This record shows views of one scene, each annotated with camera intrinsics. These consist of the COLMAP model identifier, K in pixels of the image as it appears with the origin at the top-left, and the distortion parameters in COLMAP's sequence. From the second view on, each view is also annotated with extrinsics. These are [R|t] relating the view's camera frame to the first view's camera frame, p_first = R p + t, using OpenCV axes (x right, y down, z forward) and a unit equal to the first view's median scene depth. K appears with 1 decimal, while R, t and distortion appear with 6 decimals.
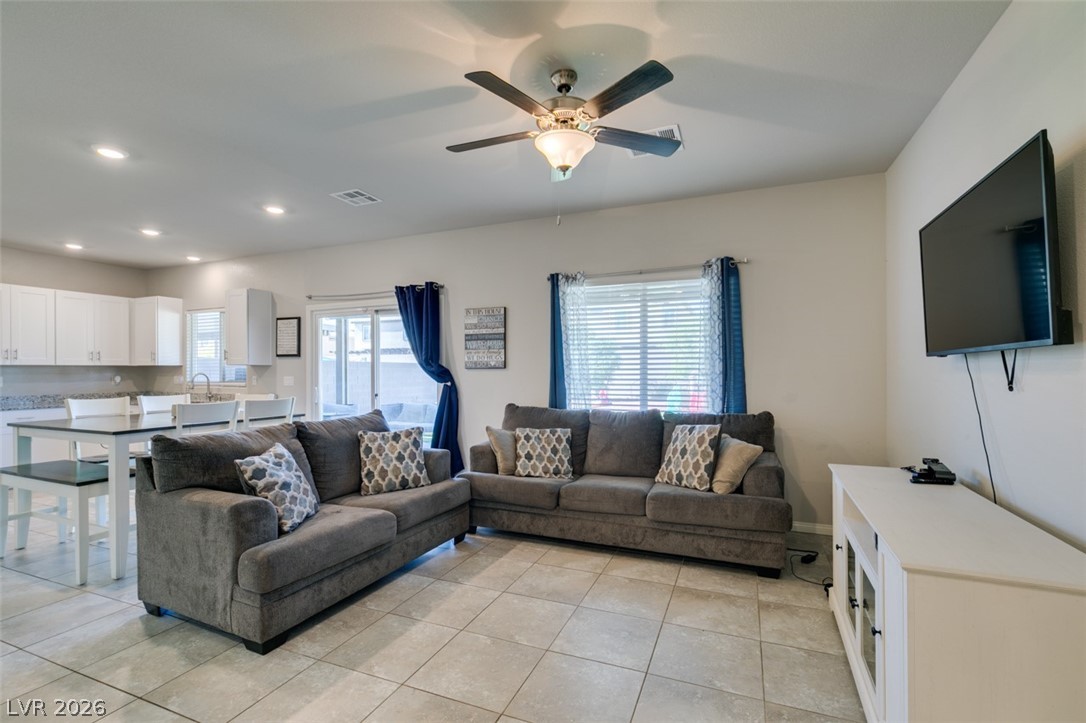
lens RADIAL K [[488.7, 0, 545.0], [0, 488.7, 370.0], [0, 0, 1]] dist [0.002436, -0.000412]
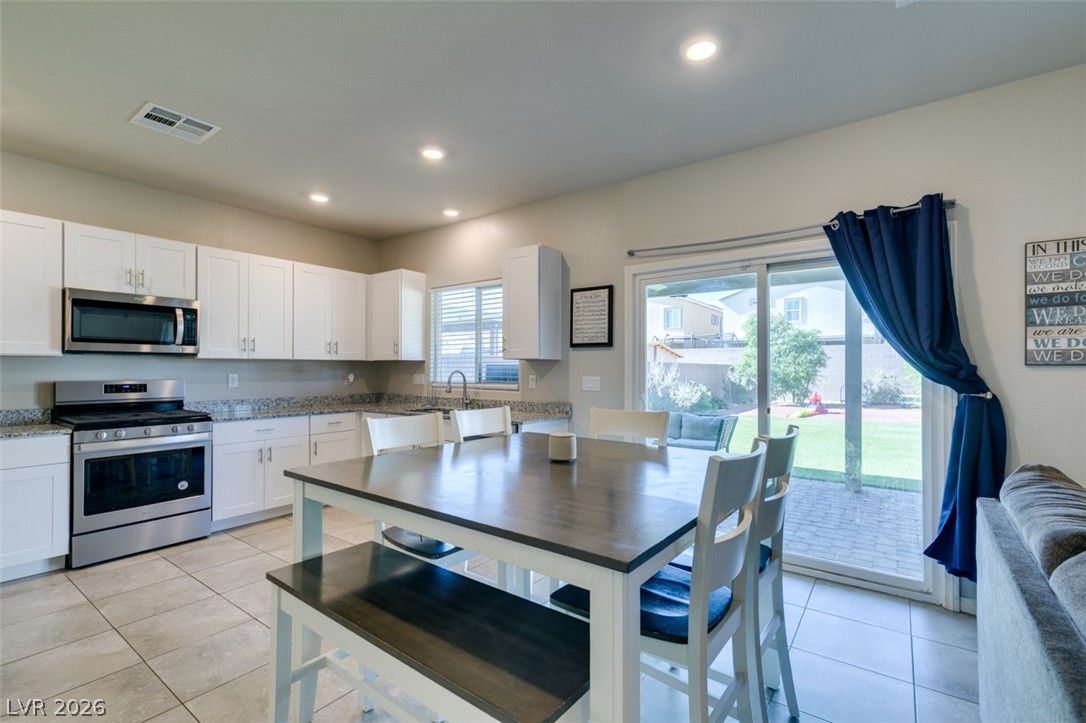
lens RADIAL K [[488.7, 0, 545.5], [0, 488.7, 366.9], [0, 0, 1]] dist [0.002436, -0.000412]
pose [[0.971754, 0.004049, -0.235963, -0.425345], [-0.004915, 0.999983, -0.003084, 0.002396], [0.235946, 0.004157, 0.971757, 0.340884]]
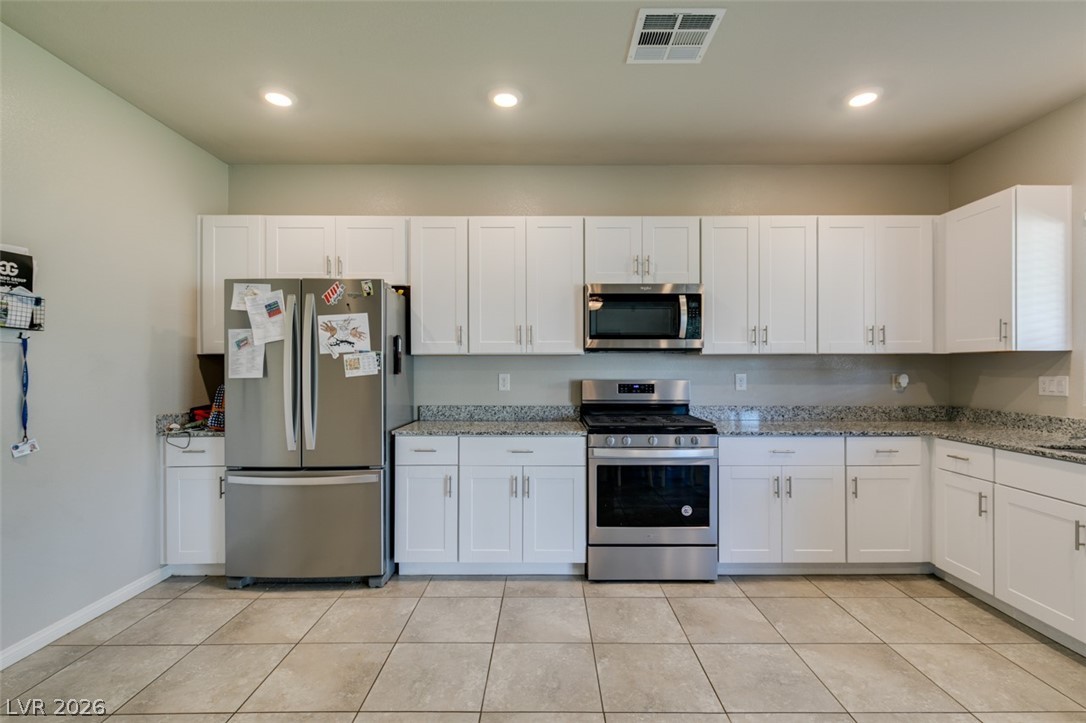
lens RADIAL K [[488.7, 0, 548.6], [0, 488.7, 365.0], [0, 0, 1]] dist [0.002436, -0.000412]
pose [[0.383619, -0.001901, -0.923490, -0.601201], [-0.001418, 0.999995, -0.002648, 0.004624], [0.923490, 0.002325, 0.383615, 0.505363]]
